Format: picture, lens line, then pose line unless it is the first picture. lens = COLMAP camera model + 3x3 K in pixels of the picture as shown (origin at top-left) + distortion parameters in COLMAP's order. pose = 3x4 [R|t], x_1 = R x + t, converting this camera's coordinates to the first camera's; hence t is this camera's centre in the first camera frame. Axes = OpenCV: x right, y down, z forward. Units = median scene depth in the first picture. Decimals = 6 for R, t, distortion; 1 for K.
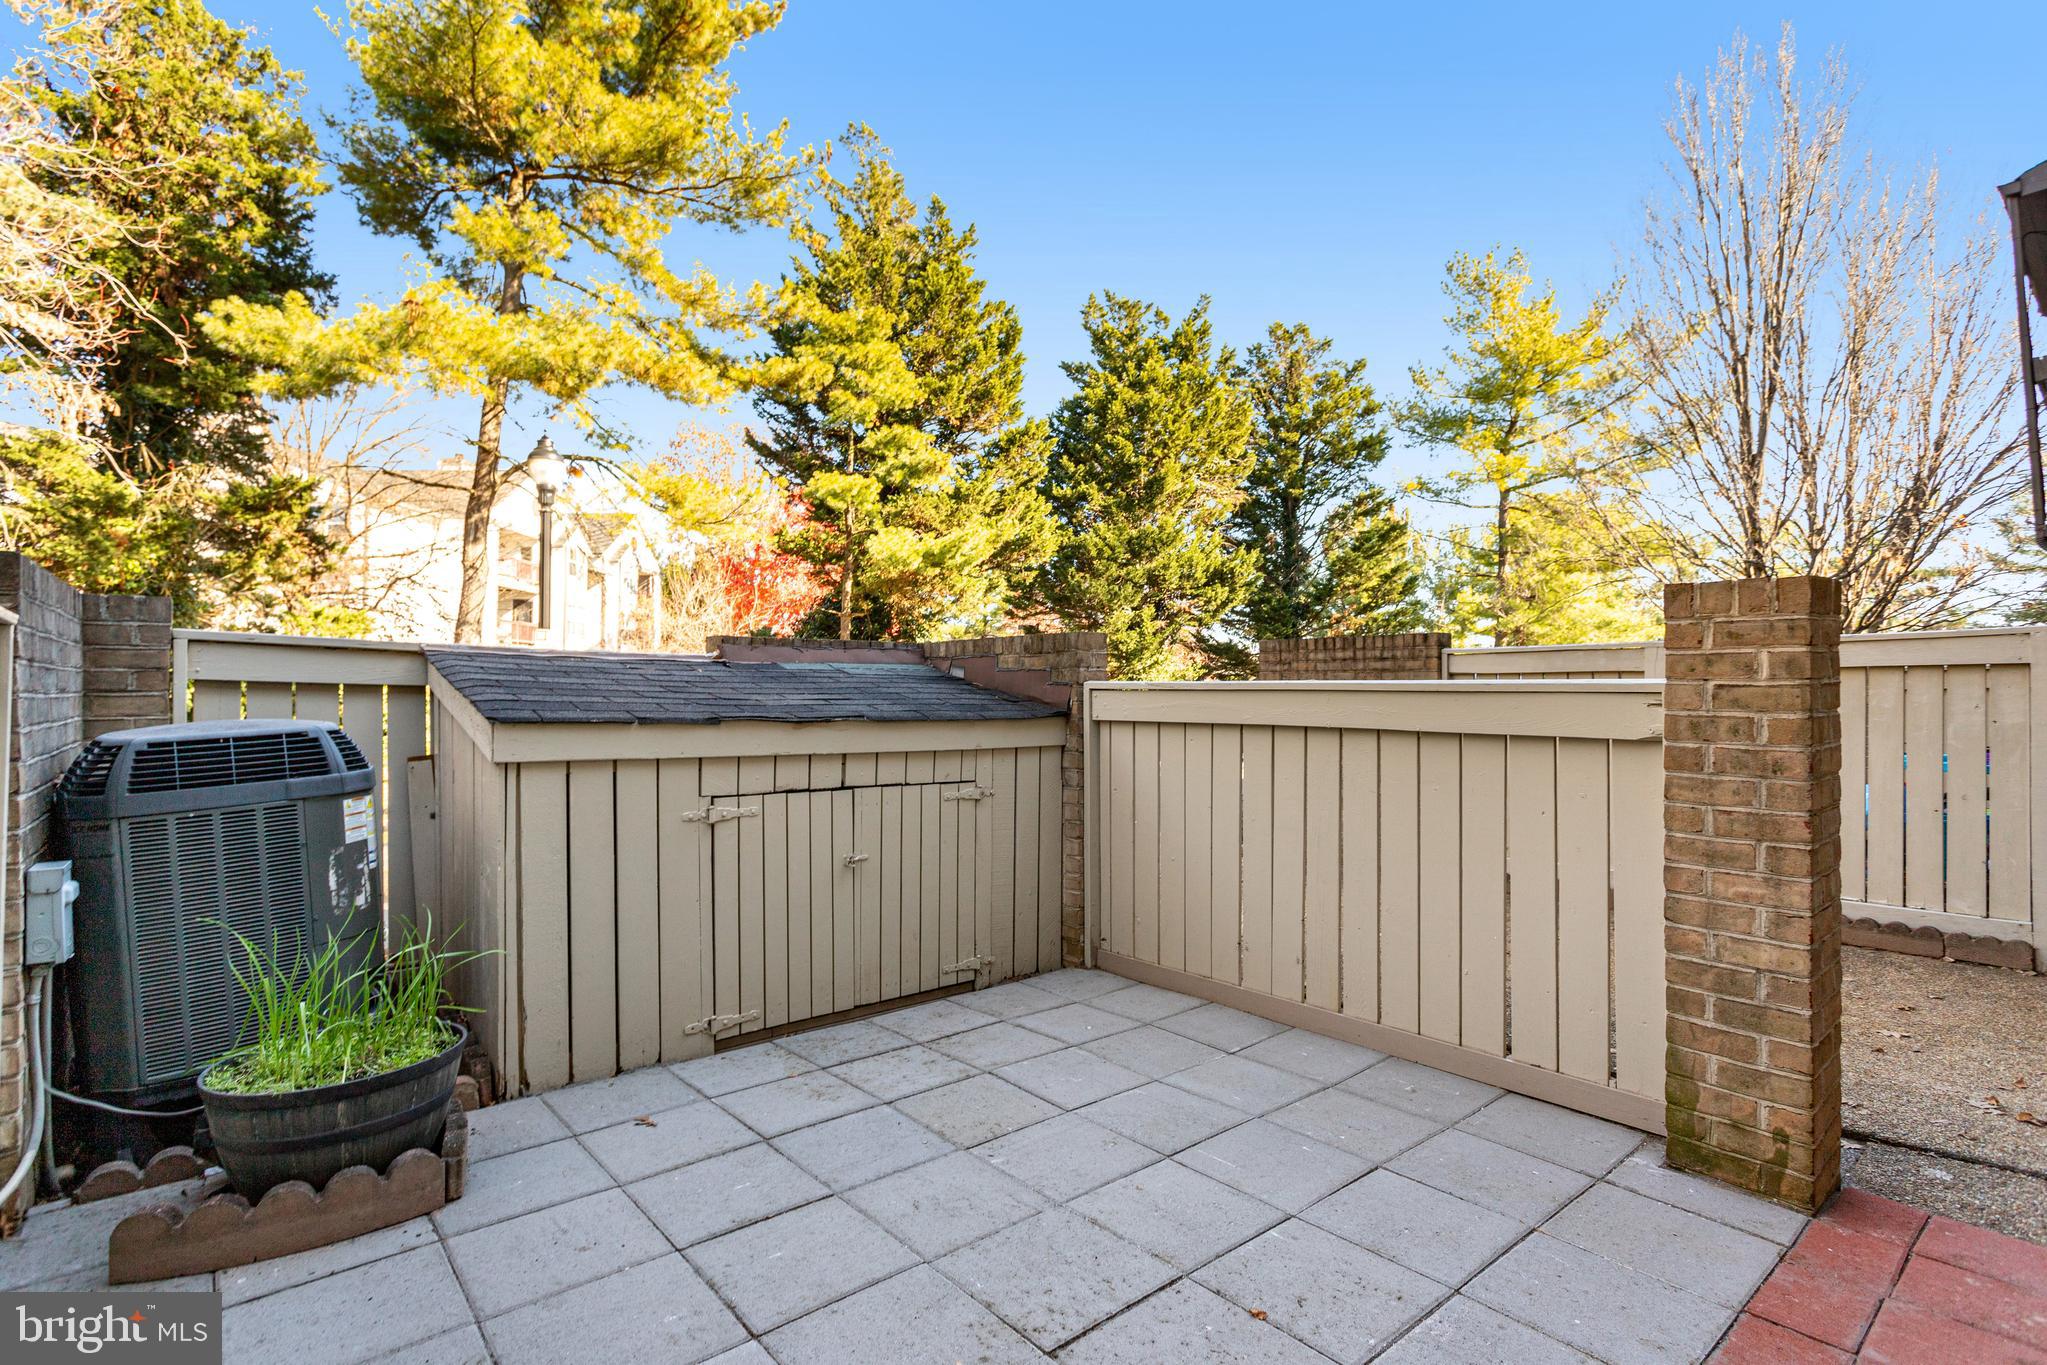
lens RADIAL K [[1033.8, 0, 1019.9], [0, 1033.8, 696.9], [0, 0, 1]] dist [0.001854, 0.001302]
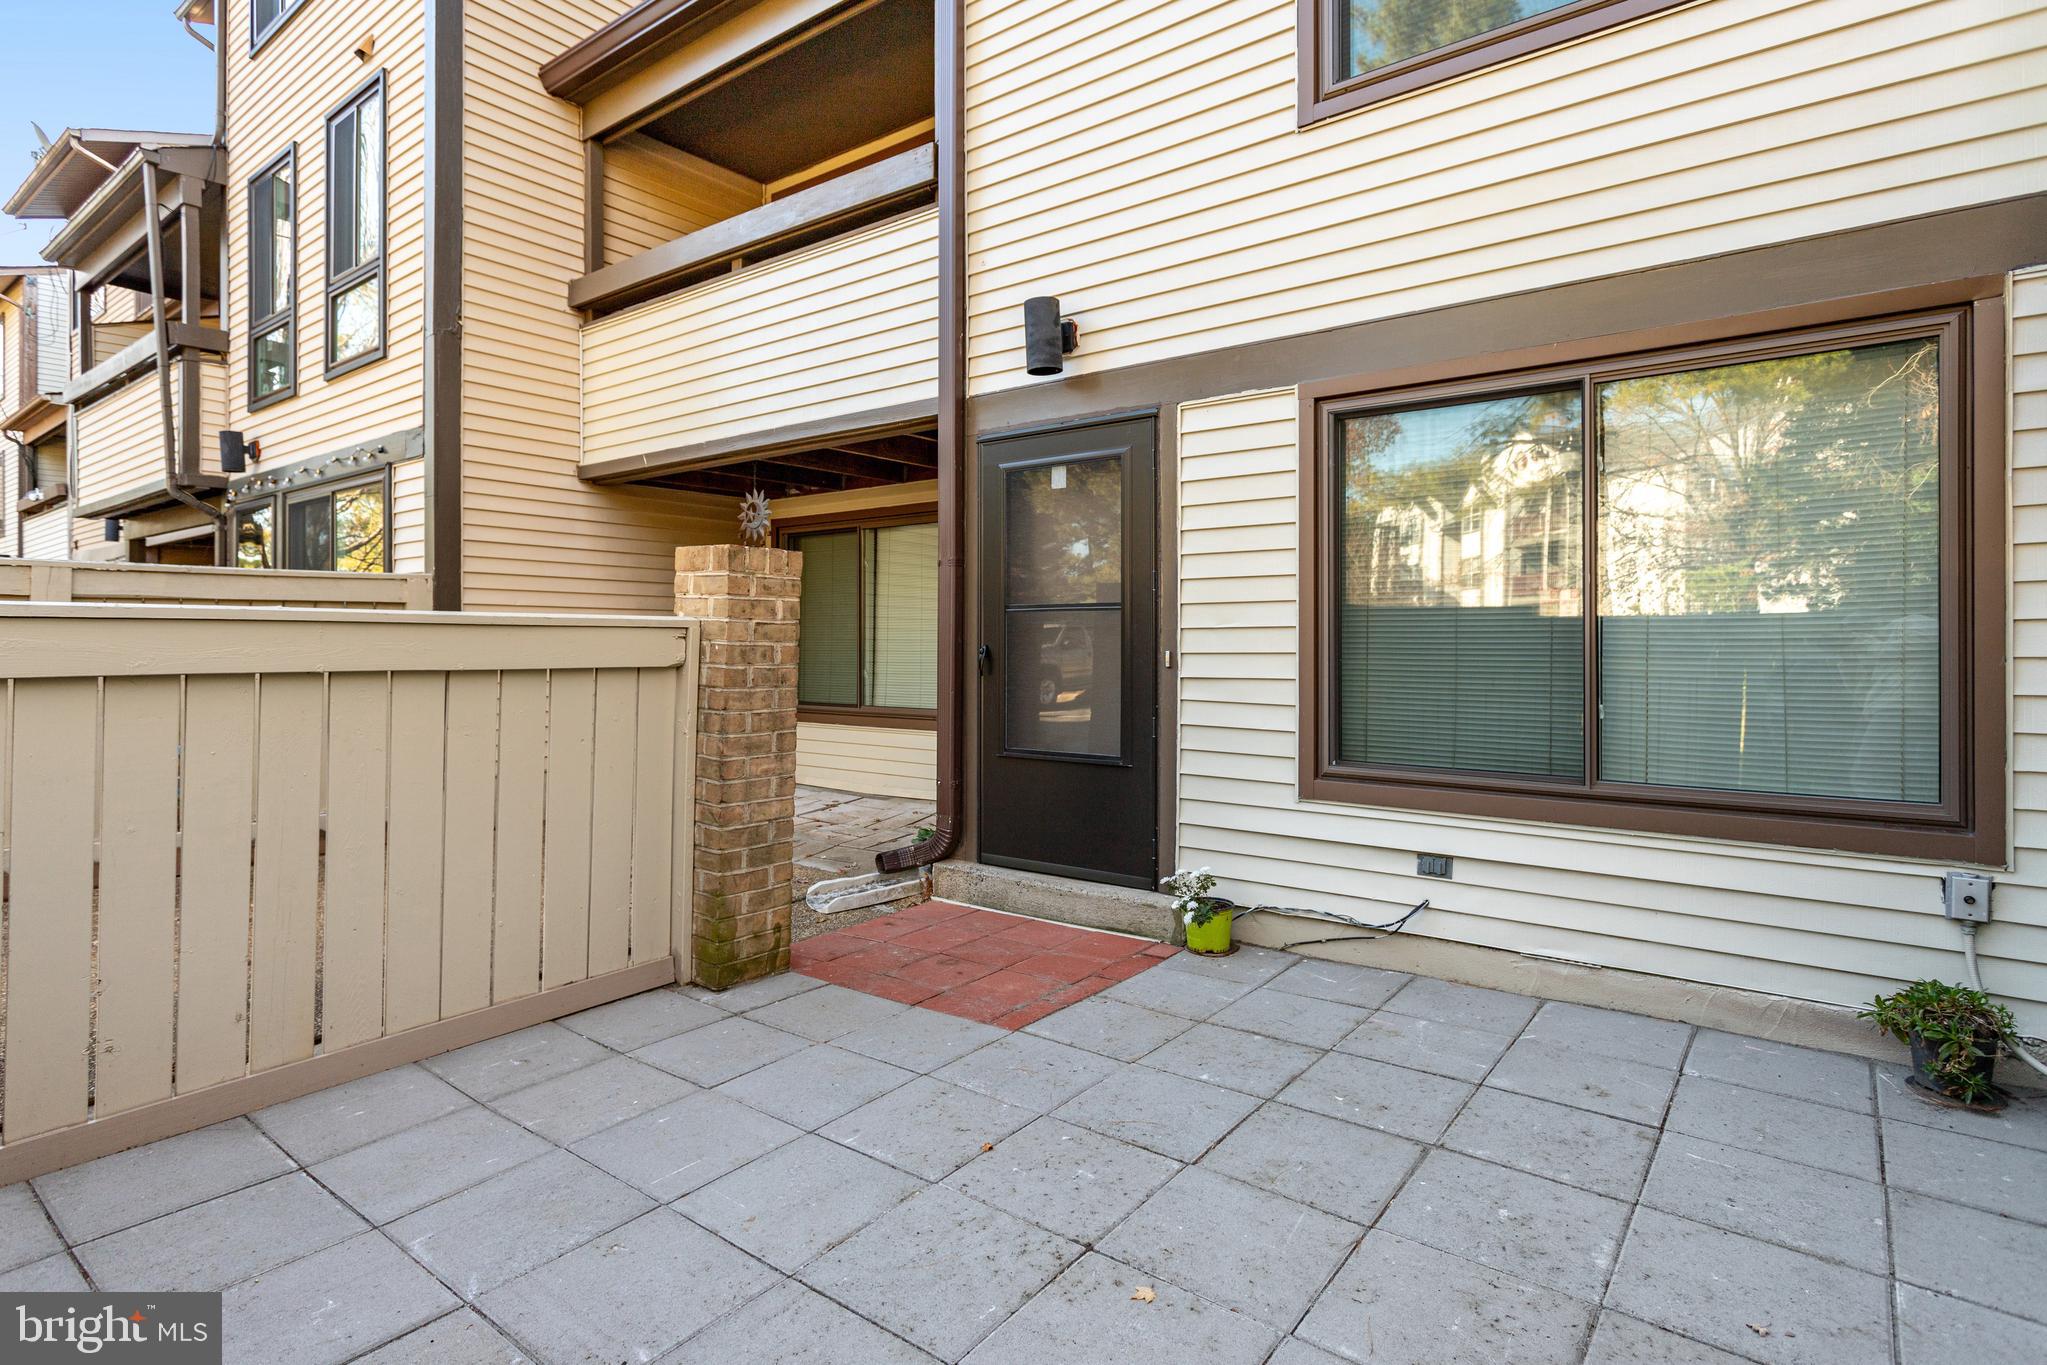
lens RADIAL K [[999.4, 0, 1002.2], [0, 999.4, 635.1], [0, 0, 1]] dist [0.001914, 0.000646]
pose [[-0.198509, -0.008999, 0.980058, -0.695537], [-0.006704, 0.999947, 0.007823, -0.007971], [-0.980076, -0.005017, -0.198559, 0.931456]]
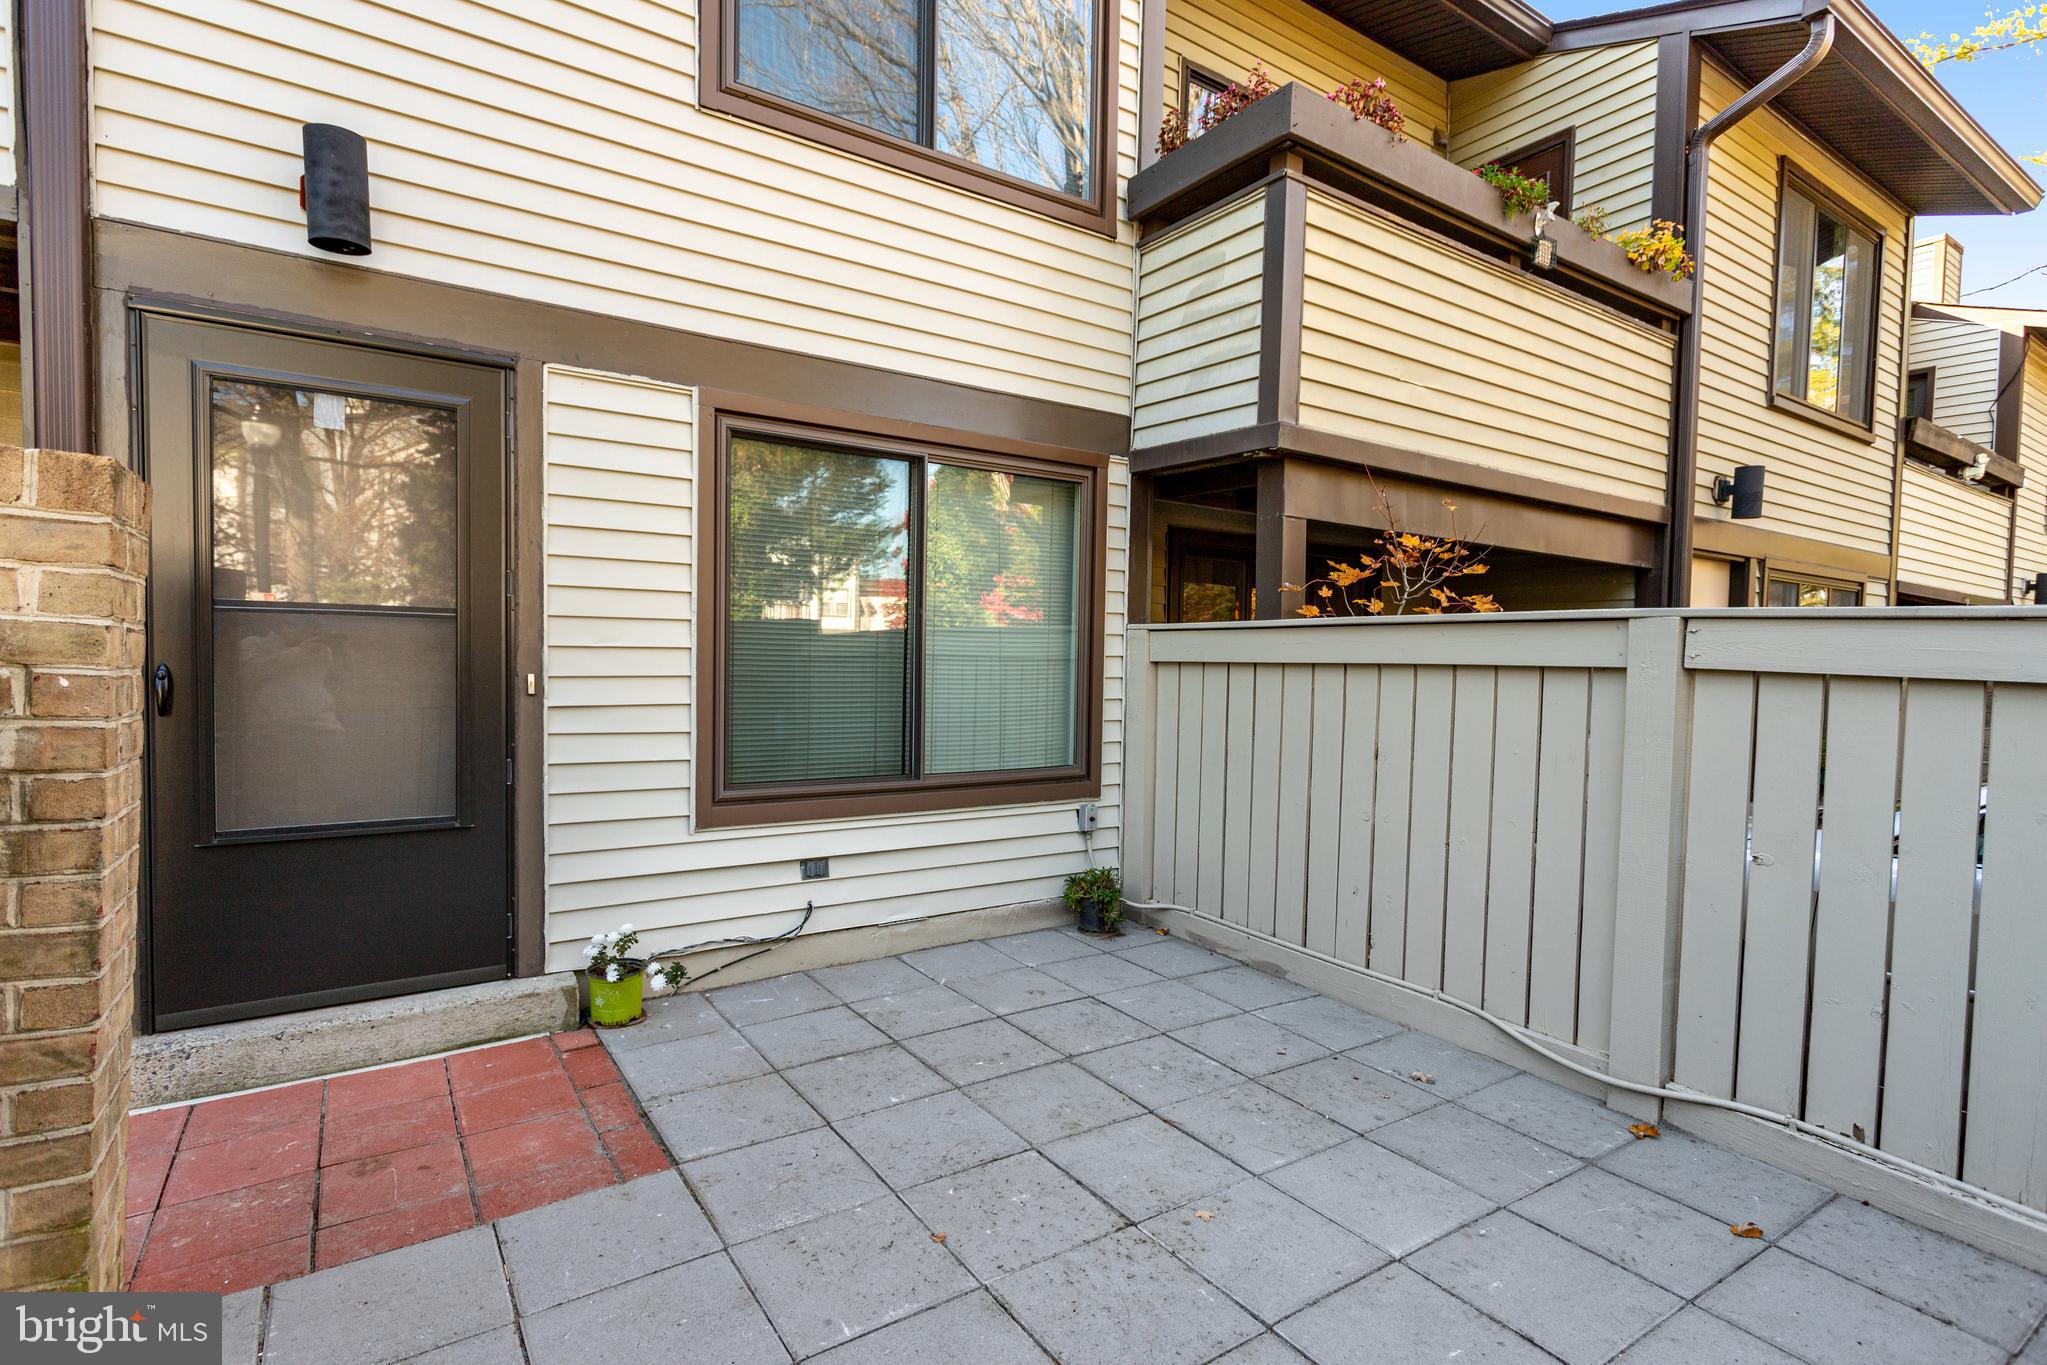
lens RADIAL K [[1033.8, 0, 1019.9], [0, 1033.8, 696.9], [0, 0, 1]] dist [0.001854, 0.001302]
pose [[-0.992527, -0.038672, 0.115733, 0.031690], [-0.034812, 0.998774, 0.035185, -0.010296], [-0.116952, 0.030893, -0.992657, 1.569657]]
